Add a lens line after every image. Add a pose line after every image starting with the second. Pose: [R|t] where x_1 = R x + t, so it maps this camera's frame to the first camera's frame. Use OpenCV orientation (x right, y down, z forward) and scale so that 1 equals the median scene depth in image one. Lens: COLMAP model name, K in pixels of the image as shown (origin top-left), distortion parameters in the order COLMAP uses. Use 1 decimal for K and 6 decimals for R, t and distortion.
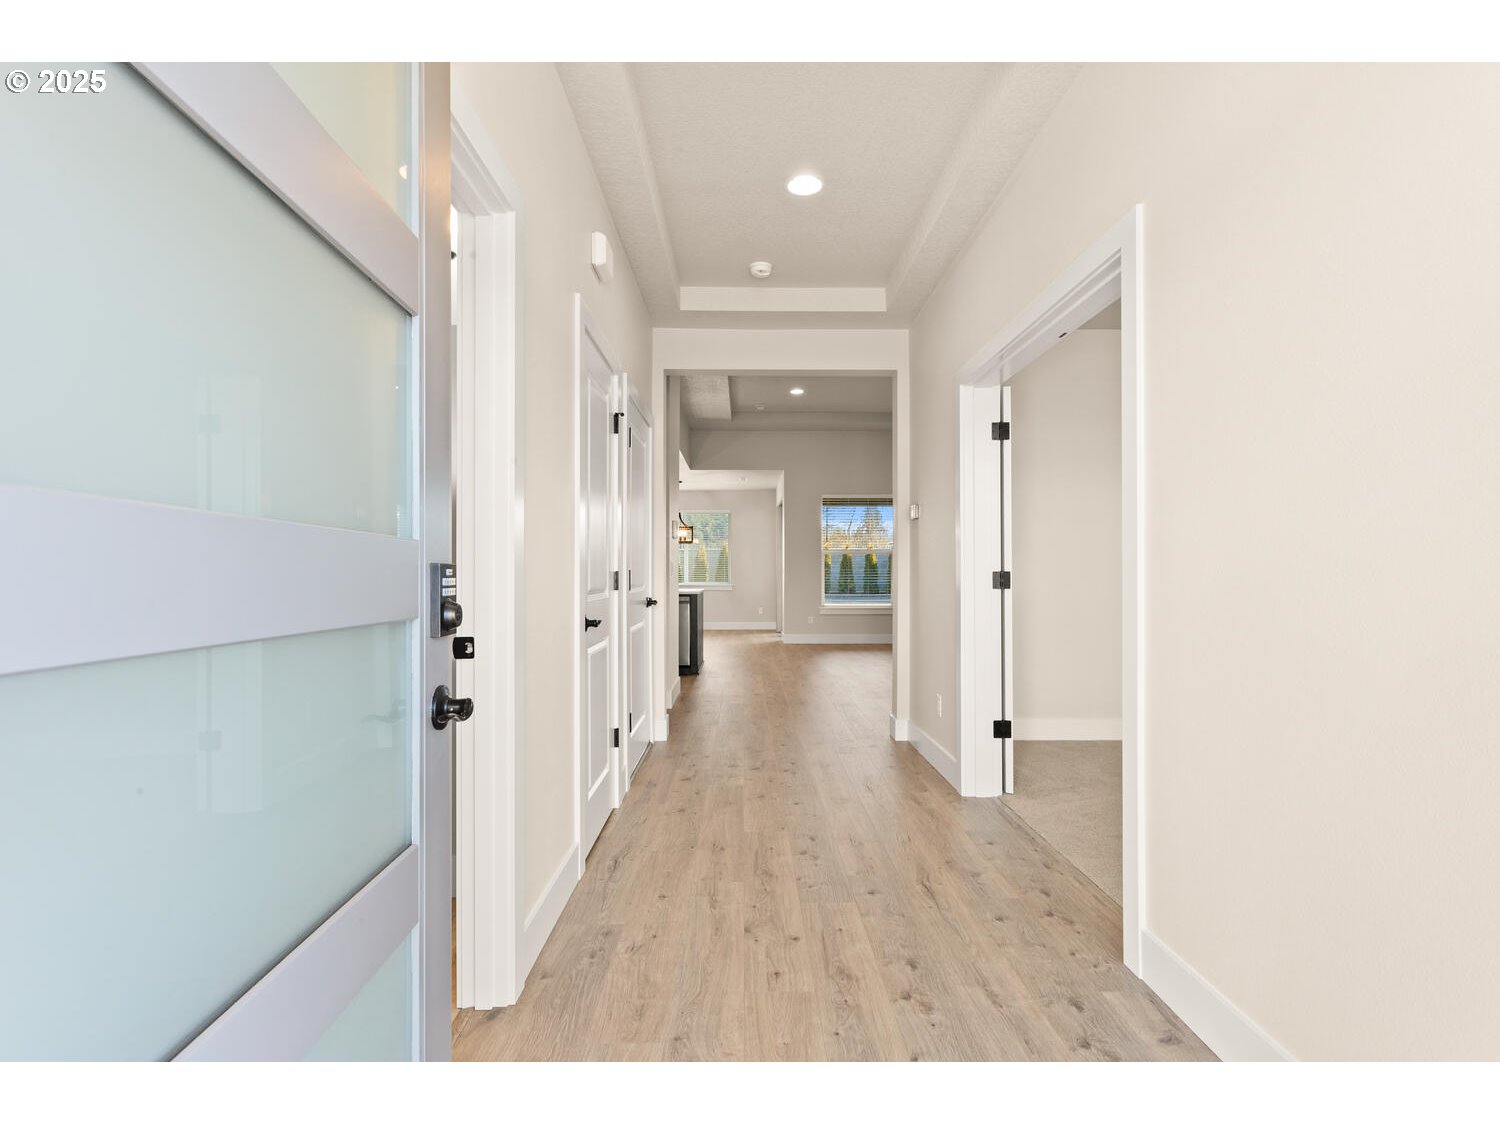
lens RADIAL K [[730.2, 0, 749.4], [0, 730.2, 565.9], [0, 0, 1]] dist [0.000838, 0.001867]
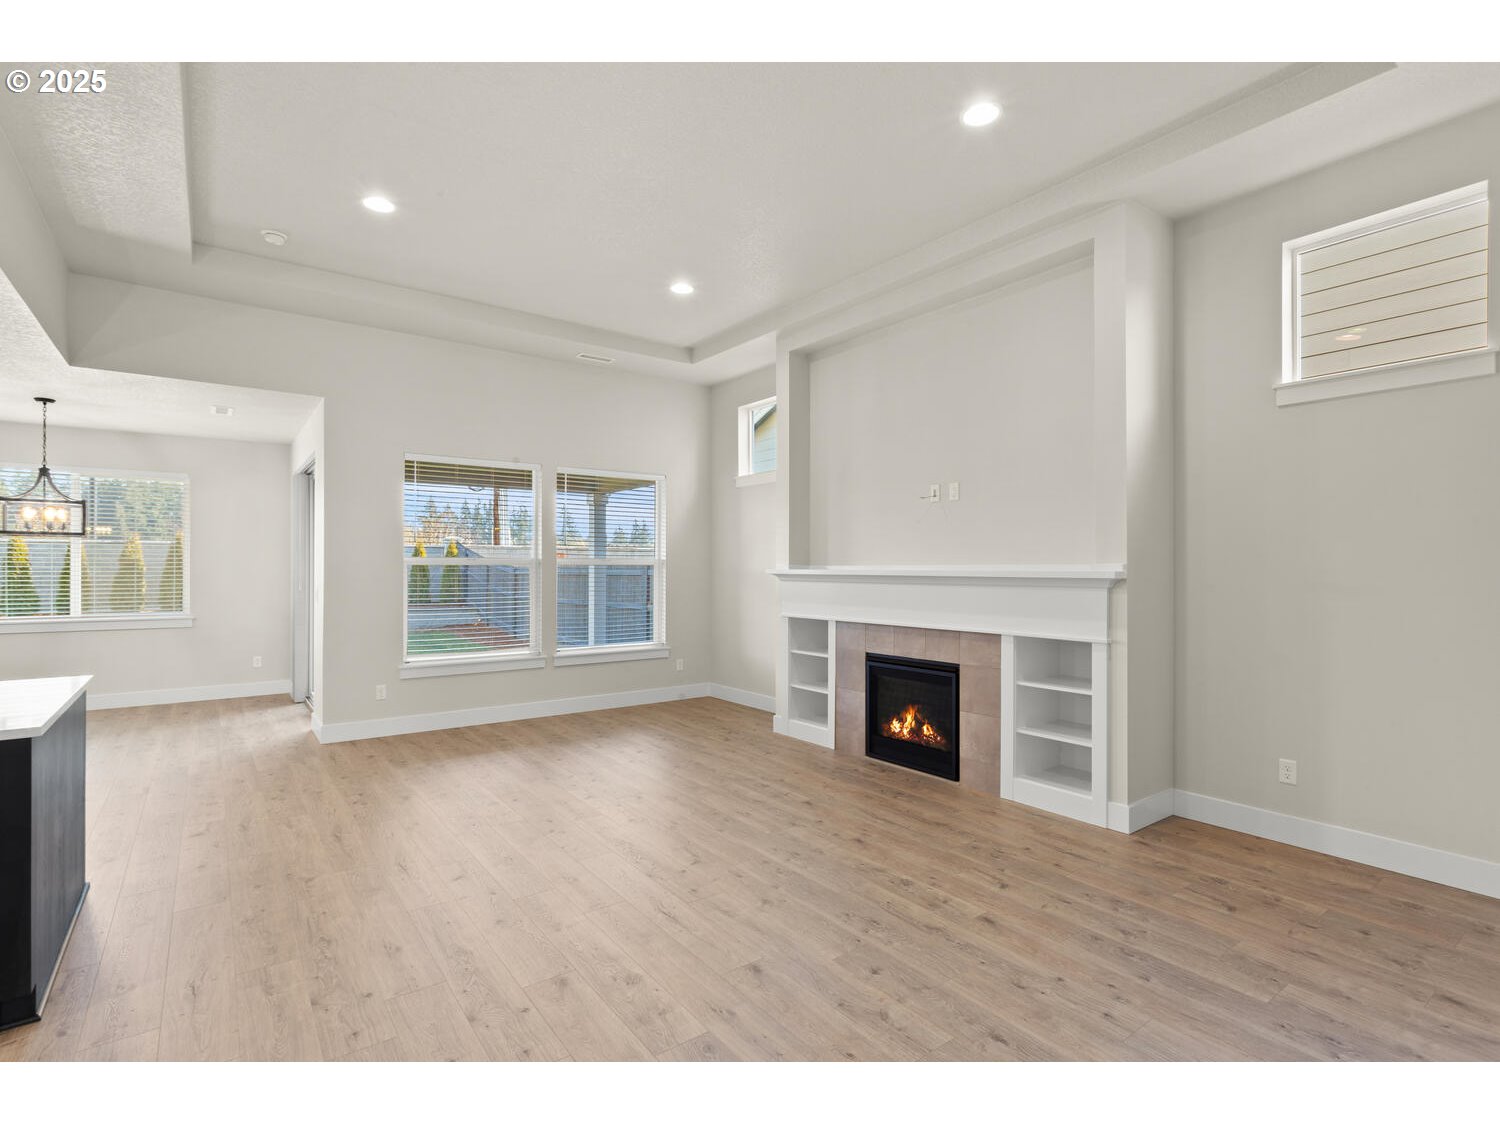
lens RADIAL K [[730.2, 0, 749.7], [0, 730.2, 564.3], [0, 0, 1]] dist [0.000838, 0.001867]
pose [[0.811157, 0.007581, 0.584779, -0.007733], [-0.009171, 0.999958, -0.000242, -0.018960], [-0.584756, -0.005167, 0.811193, 0.418747]]
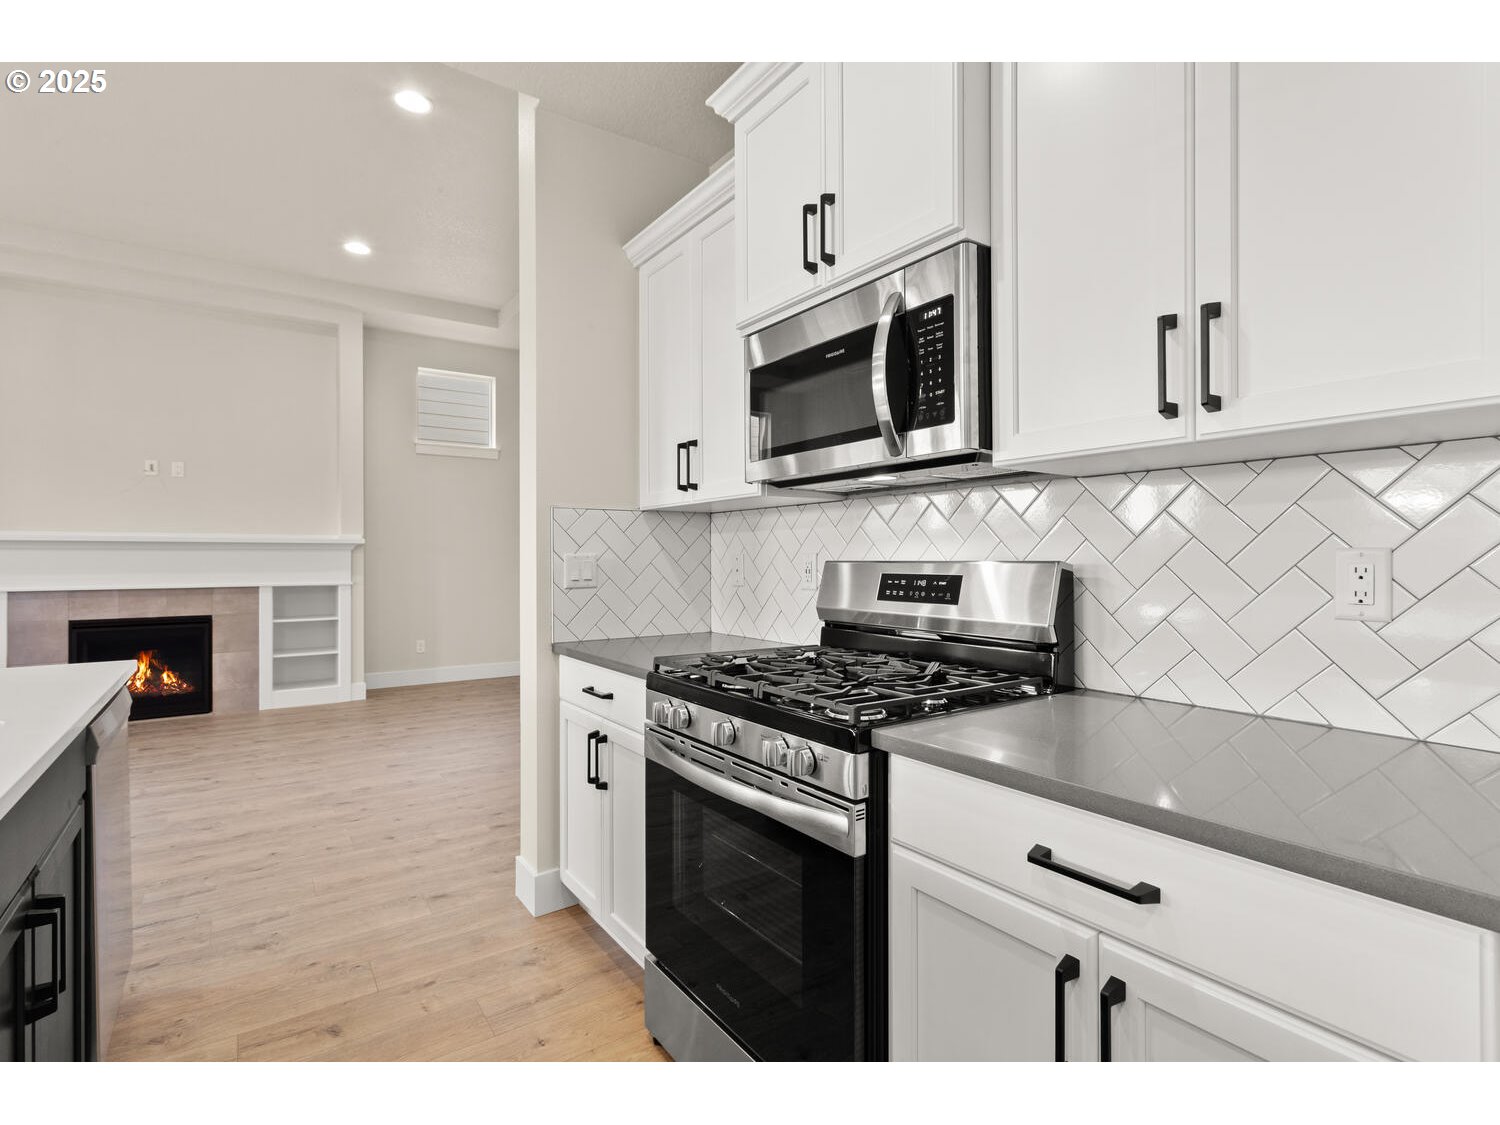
lens RADIAL K [[730.2, 0, 739.0], [0, 730.2, 553.4], [0, 0, 1]] dist [0.000838, 0.001867]
pose [[-0.560369, 0.015832, 0.828092, -0.282499], [0.000622, 0.999825, -0.018694, 0.003351], [-0.828243, -0.009961, -0.560280, 0.662343]]
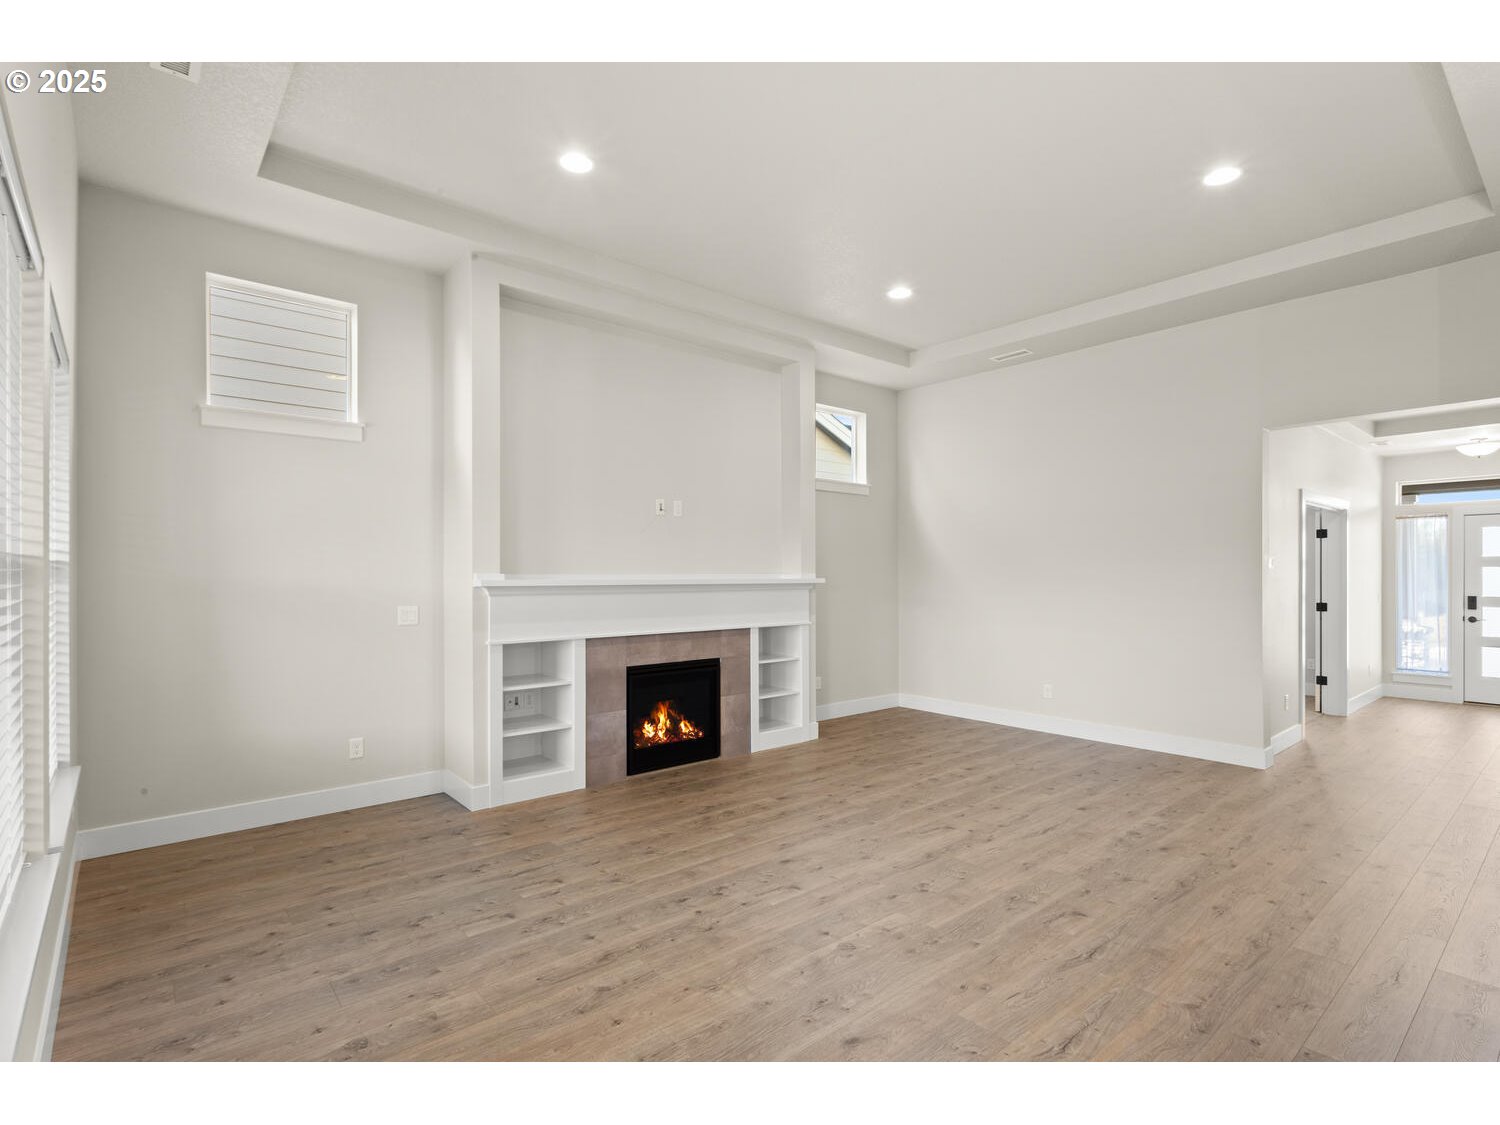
lens RADIAL K [[730.2, 0, 748.1], [0, 730.2, 574.2], [0, 0, 1]] dist [0.000838, 0.001867]
pose [[-0.639021, 0.004137, 0.769178, -0.059099], [-0.002815, 0.999966, -0.007717, -0.016095], [-0.769184, -0.007096, -0.638988, 0.975453]]
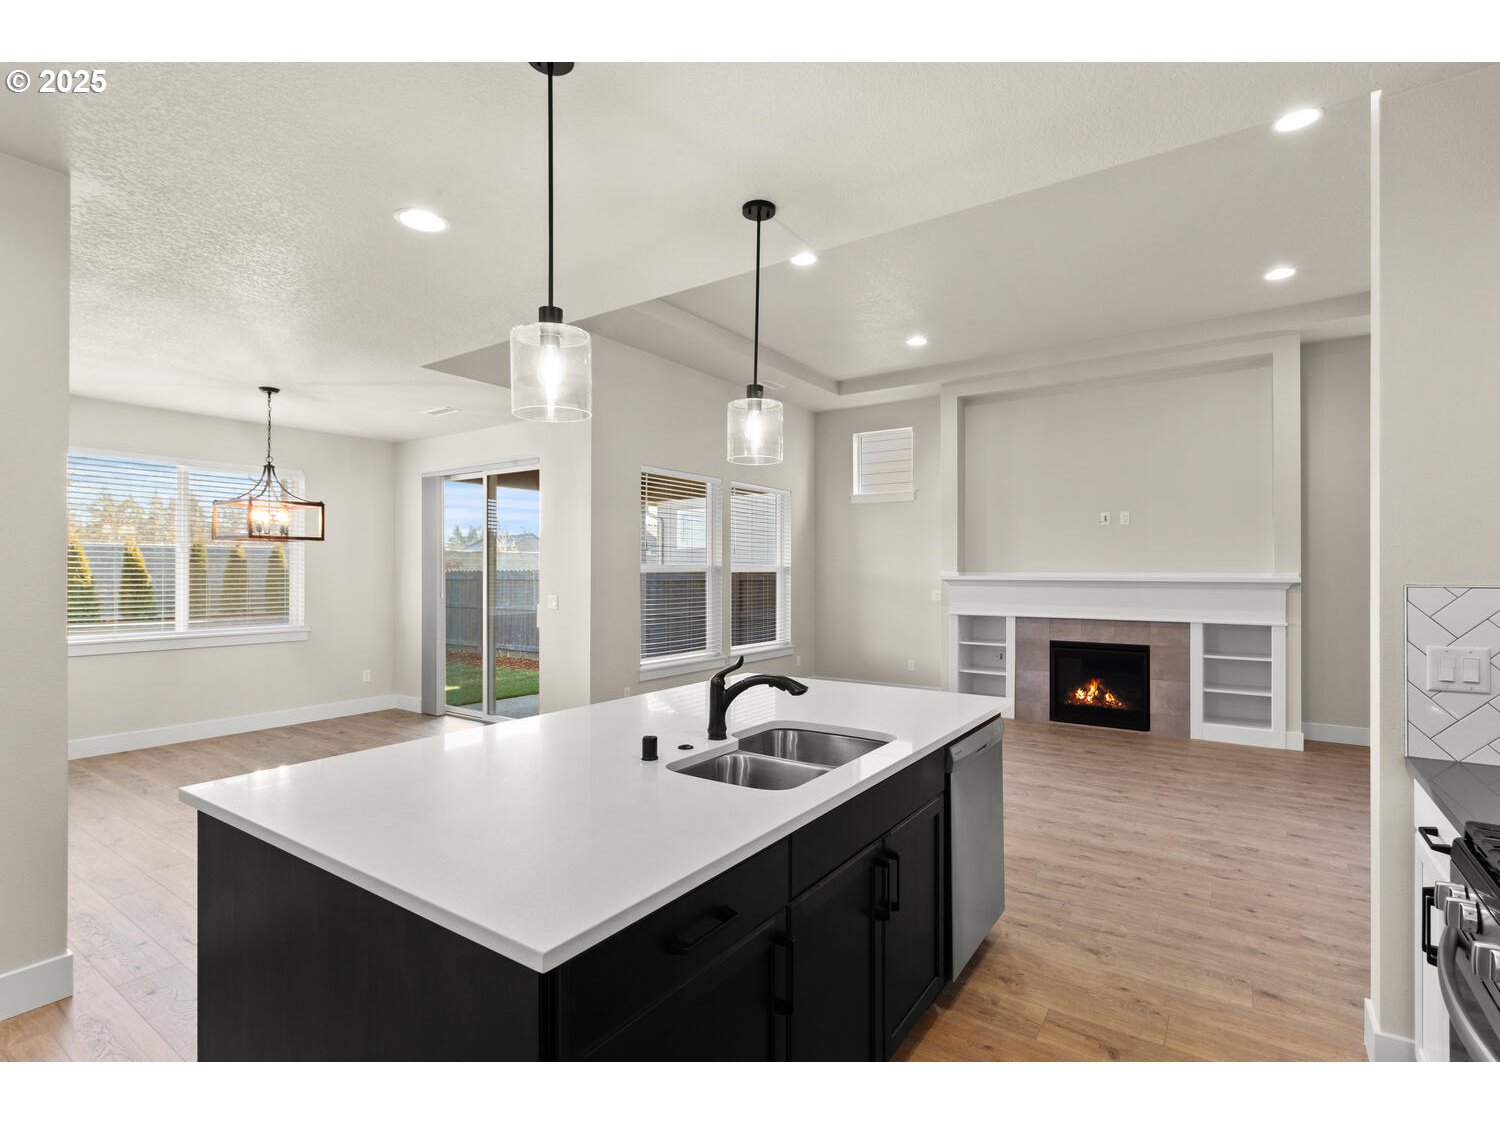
lens RADIAL K [[730.2, 0, 746.0], [0, 730.2, 571.4], [0, 0, 1]] dist [0.000838, 0.001867]
pose [[0.580409, 0.004064, 0.814315, -0.306340], [-0.010191, 0.999945, 0.002274, -0.019115], [-0.814261, -0.009618, 0.580419, 0.608010]]
